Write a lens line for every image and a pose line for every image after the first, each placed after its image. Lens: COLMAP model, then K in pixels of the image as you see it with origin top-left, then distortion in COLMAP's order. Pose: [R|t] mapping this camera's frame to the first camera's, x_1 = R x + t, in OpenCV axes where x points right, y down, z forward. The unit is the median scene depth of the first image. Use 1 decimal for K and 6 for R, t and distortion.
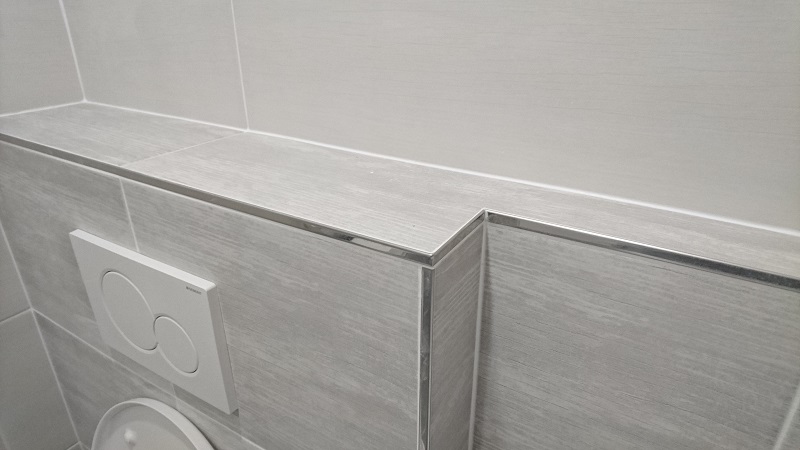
lens RADIAL K [[500.8, 0, 400.0], [0, 500.8, 225.0], [0, 0, 1]] dist [0.186127, -0.309342]
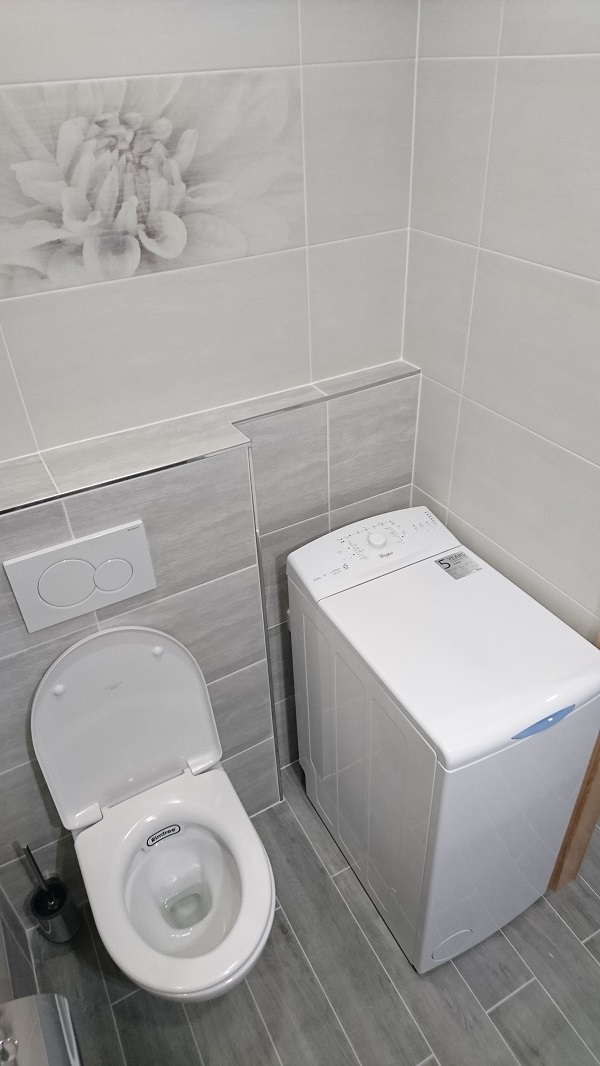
lens RADIAL K [[672.0, 0, 298.9], [0, 672.0, 545.1], [0, 0, 1]] dist [0.085147, -0.120894]
pose [[0.493344, -0.532646, 0.687677, -1.995230], [0.393688, 0.841705, 0.369516, -0.543133], [-0.775643, 0.088431, 0.624947, -1.115059]]
